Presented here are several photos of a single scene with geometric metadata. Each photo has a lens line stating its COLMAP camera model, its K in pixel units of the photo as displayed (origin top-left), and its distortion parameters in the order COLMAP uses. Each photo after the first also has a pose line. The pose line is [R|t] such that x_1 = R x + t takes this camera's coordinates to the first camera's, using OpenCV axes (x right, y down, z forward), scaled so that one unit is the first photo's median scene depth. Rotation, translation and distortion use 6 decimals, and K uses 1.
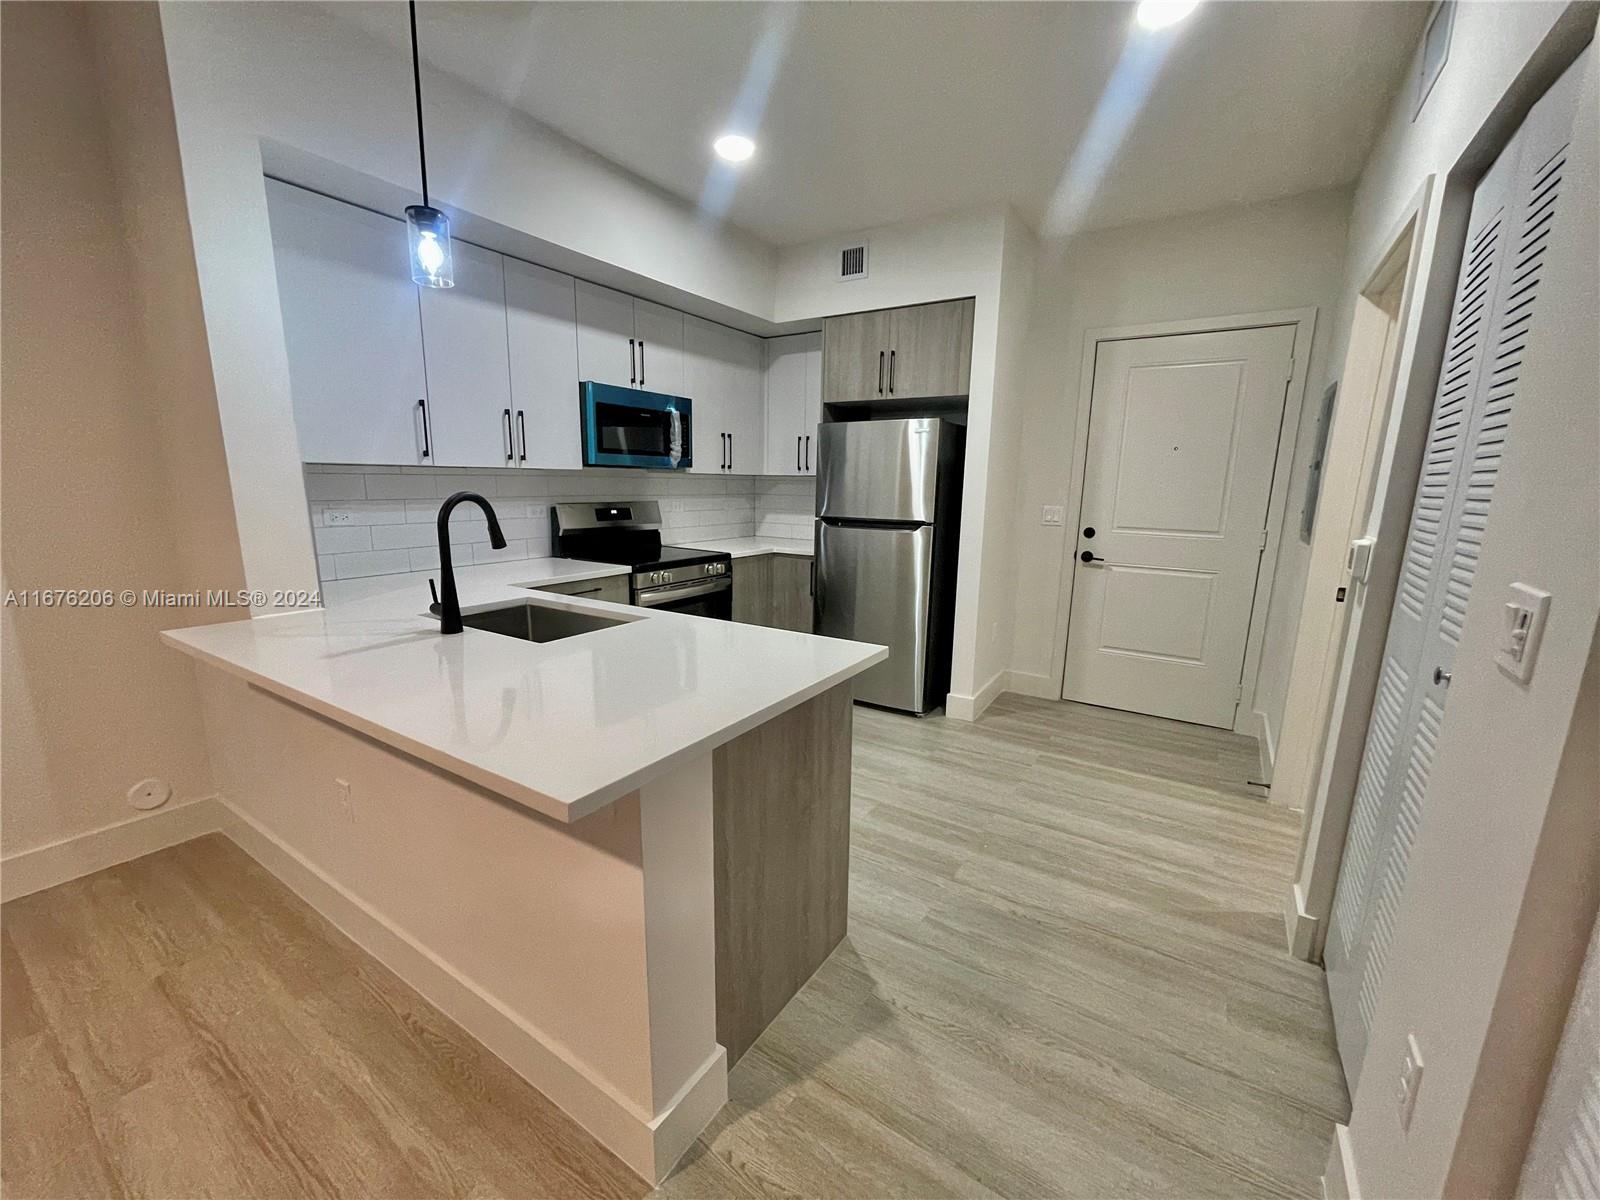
lens RADIAL K [[643.3, 0, 785.4], [0, 643.3, 603.5], [0, 0, 1]] dist [-0.000521, 0.000964]
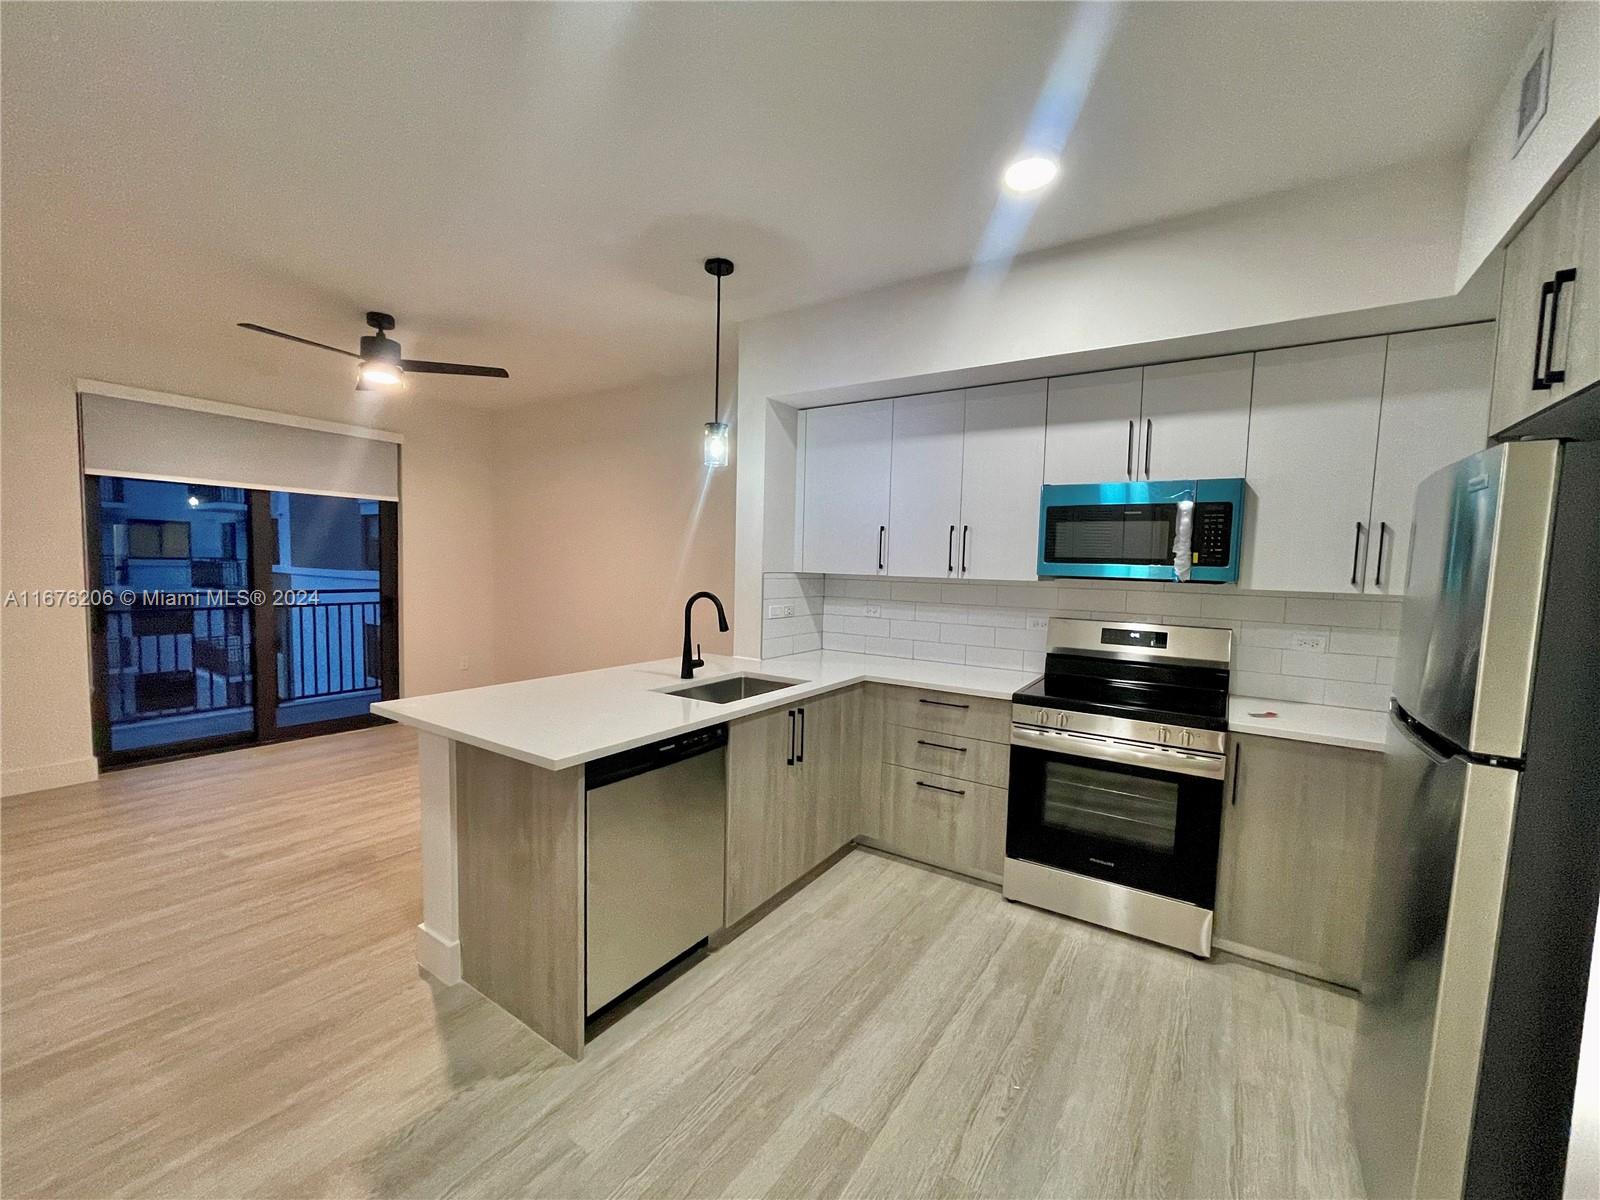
lens RADIAL K [[643.3, 0, 800.4], [0, 643.3, 600.1], [0, 0, 1]] dist [-0.000521, 0.000964]
pose [[0.002068, 0.035398, -0.999371, 0.540274], [-0.216230, 0.975746, 0.034114, -0.130378], [0.976340, 0.216023, 0.009672, 0.622996]]
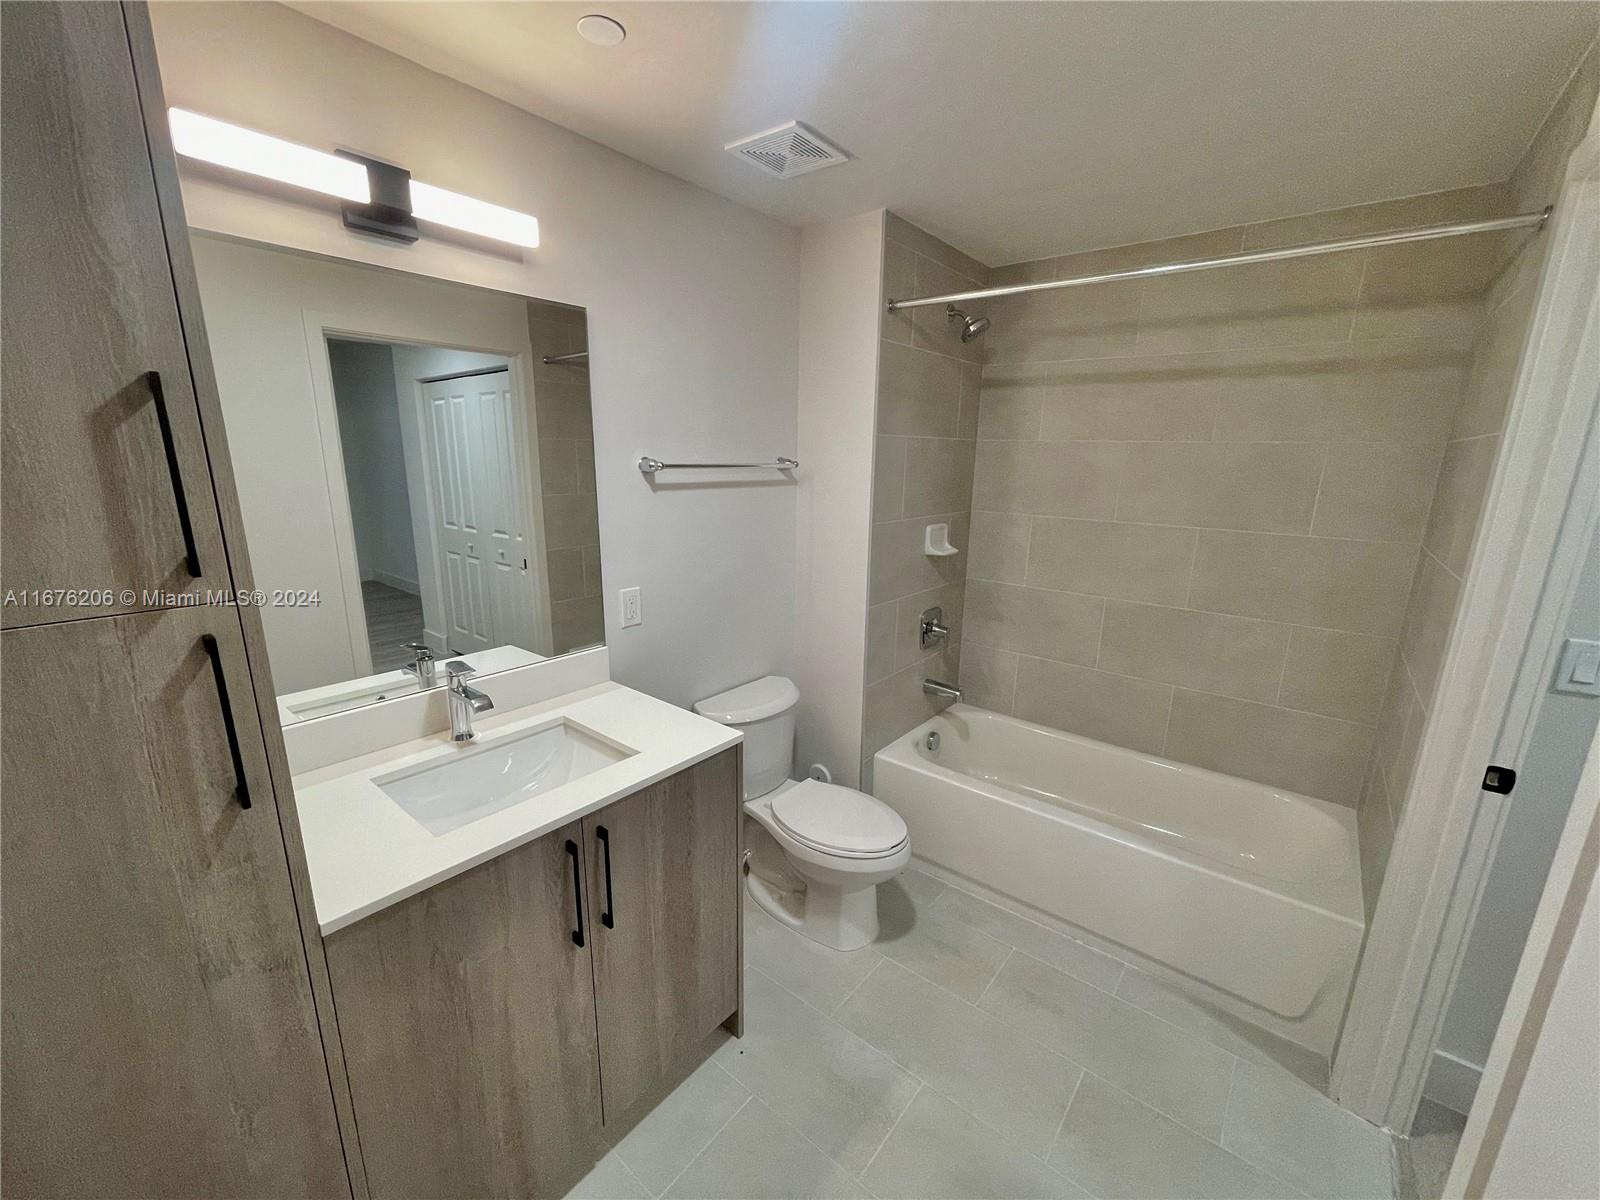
lens RADIAL K [[643.3, 0, 800.8], [0, 643.3, 602.3], [0, 0, 1]] dist [-0.000521, 0.000964]
pose [[-0.084310, 0.212999, -0.973408, 0.115527], [-0.208287, 0.951538, 0.226254, -0.204466], [0.974427, 0.221824, -0.035859, 0.749347]]
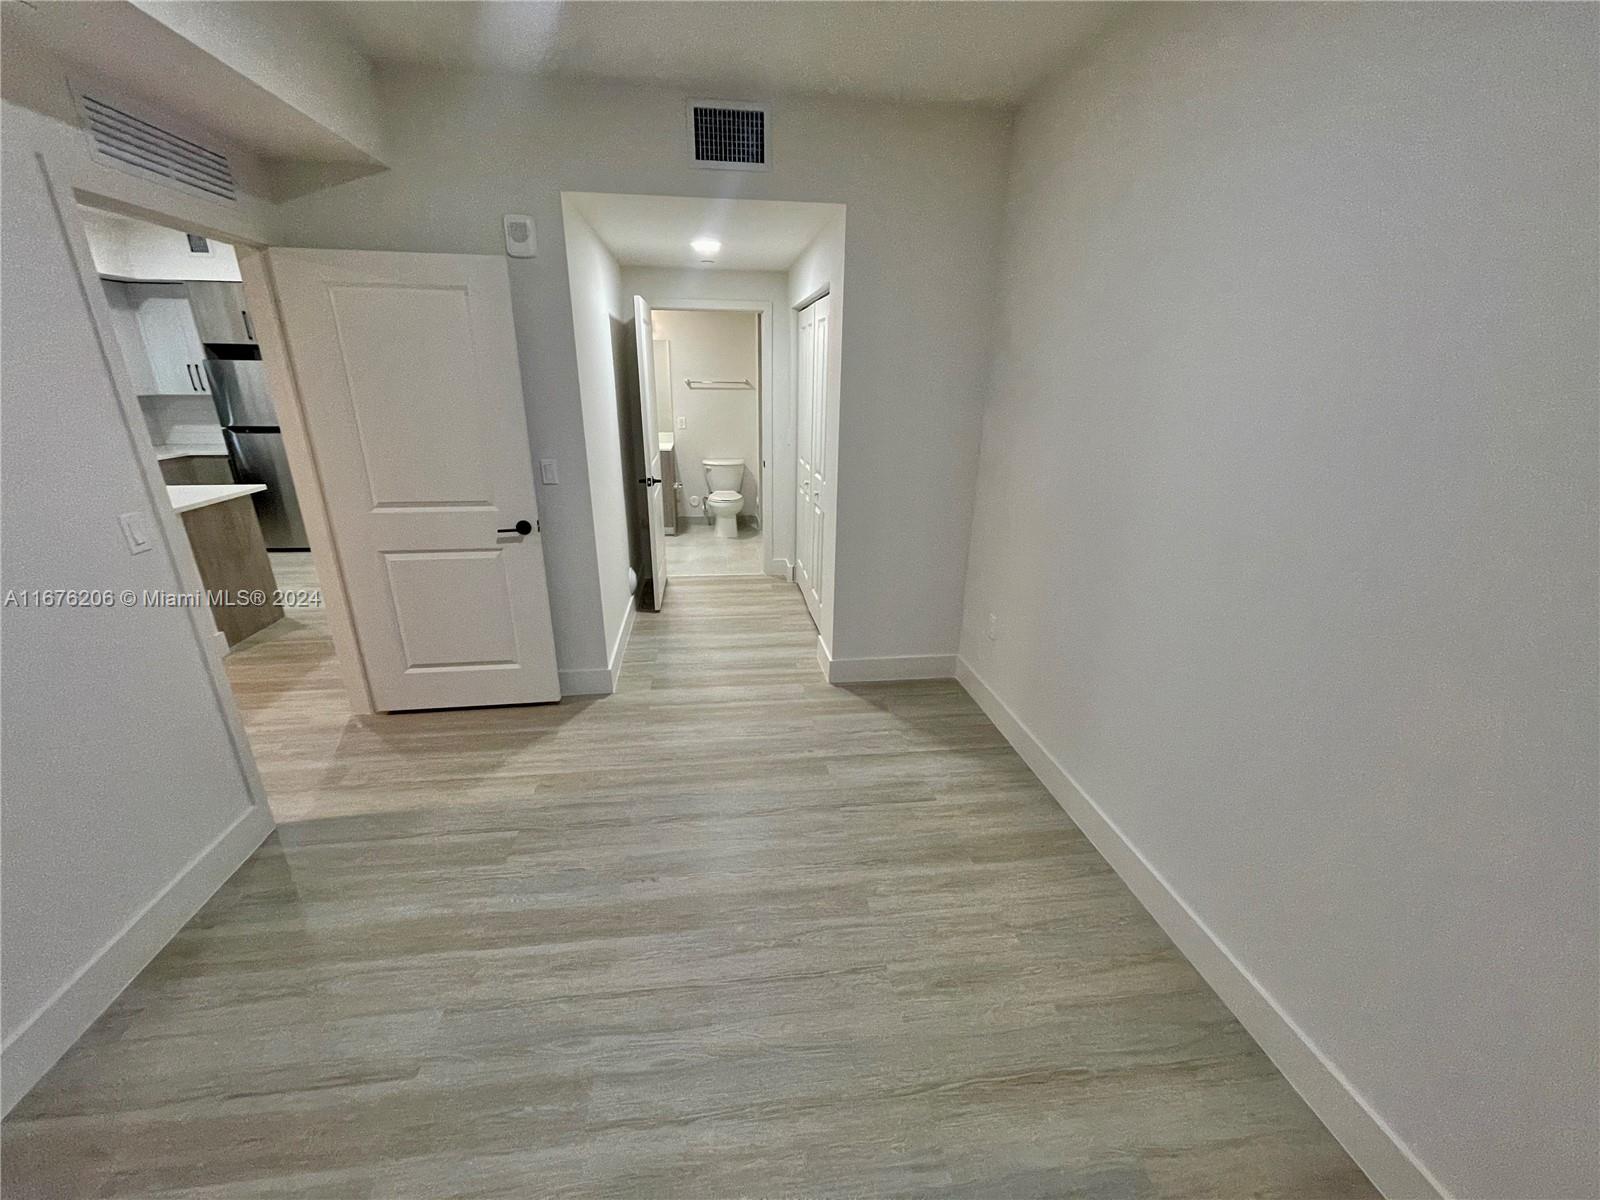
lens RADIAL K [[643.3, 0, 790.8], [0, 643.3, 613.9], [0, 0, 1]] dist [-0.000521, 0.000964]
pose [[0.749791, -0.233372, 0.619154, 0.014680], [0.119370, 0.968092, 0.220338, 0.113441], [-0.650818, -0.091299, 0.753724, -1.029521]]
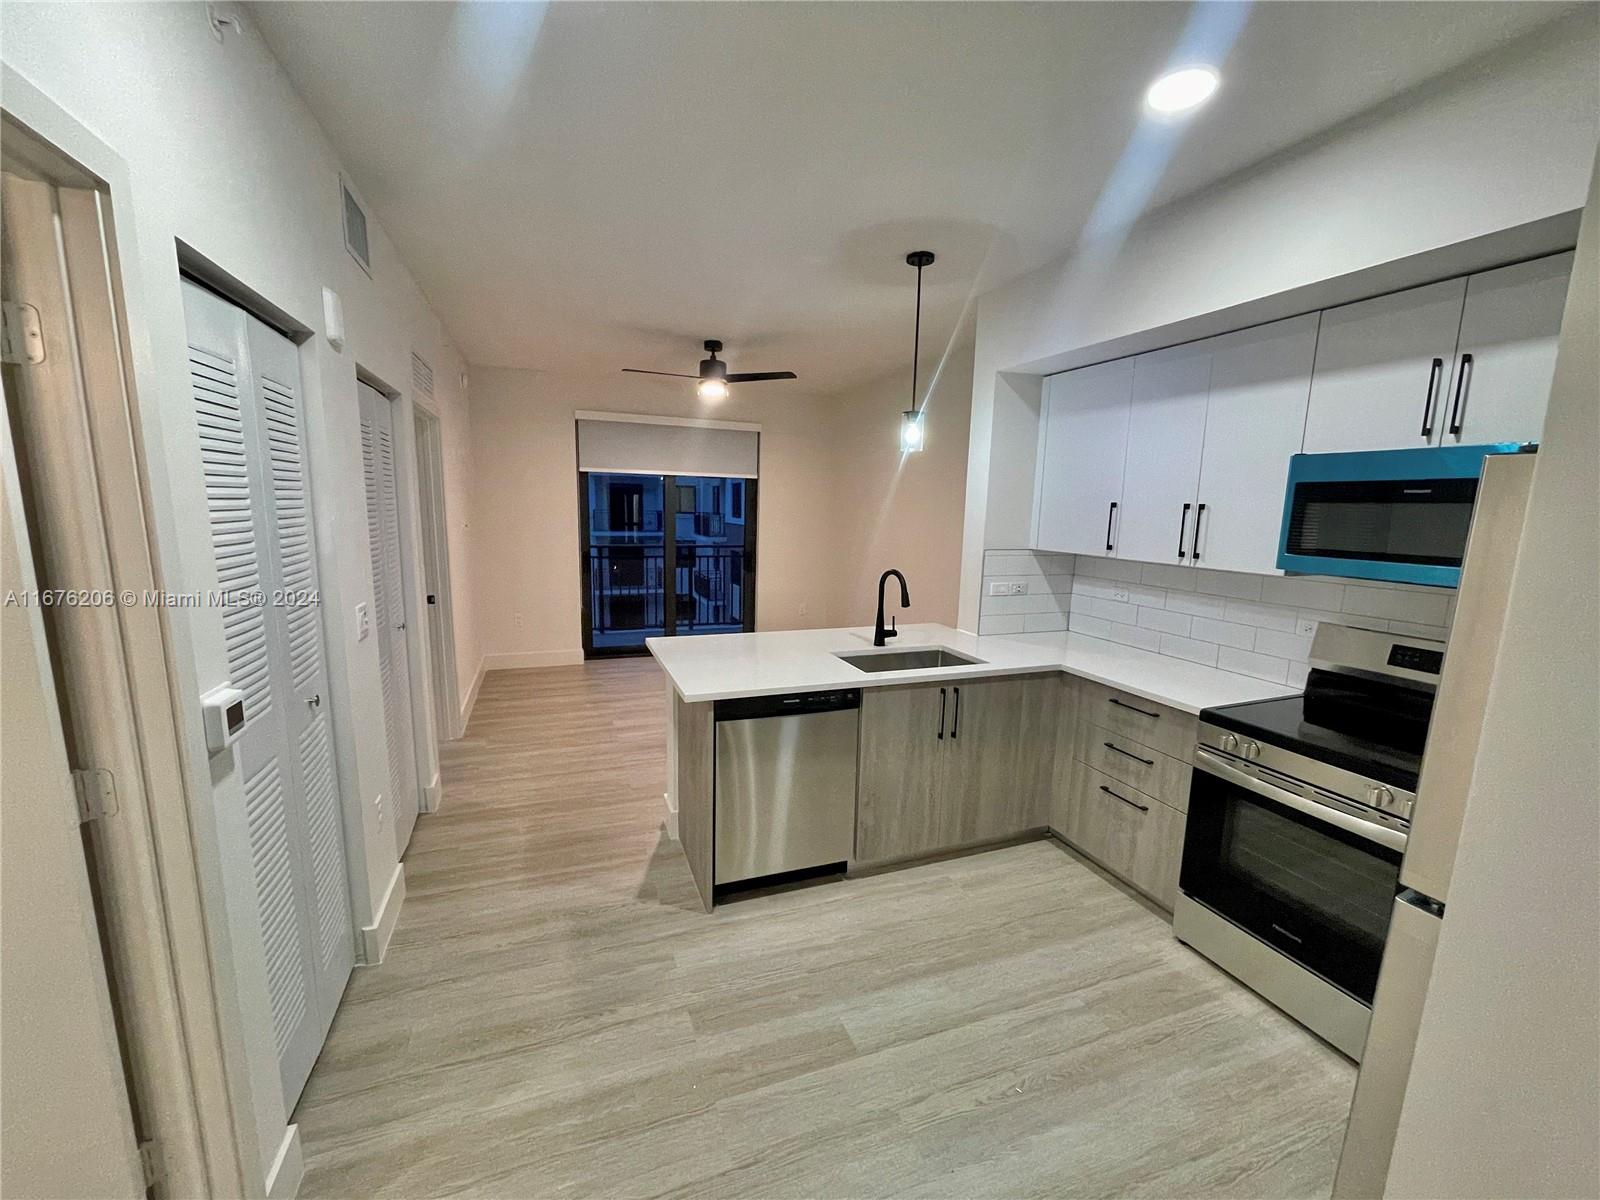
lens RADIAL K [[643.3, 0, 806.0], [0, 643.3, 599.8], [0, 0, 1]] dist [-0.000521, 0.000964]
pose [[-0.569596, 0.085098, -0.817508, 0.528683], [-0.192922, 0.952997, 0.233619, -0.228761], [0.798963, 0.290784, -0.526406, 0.887282]]
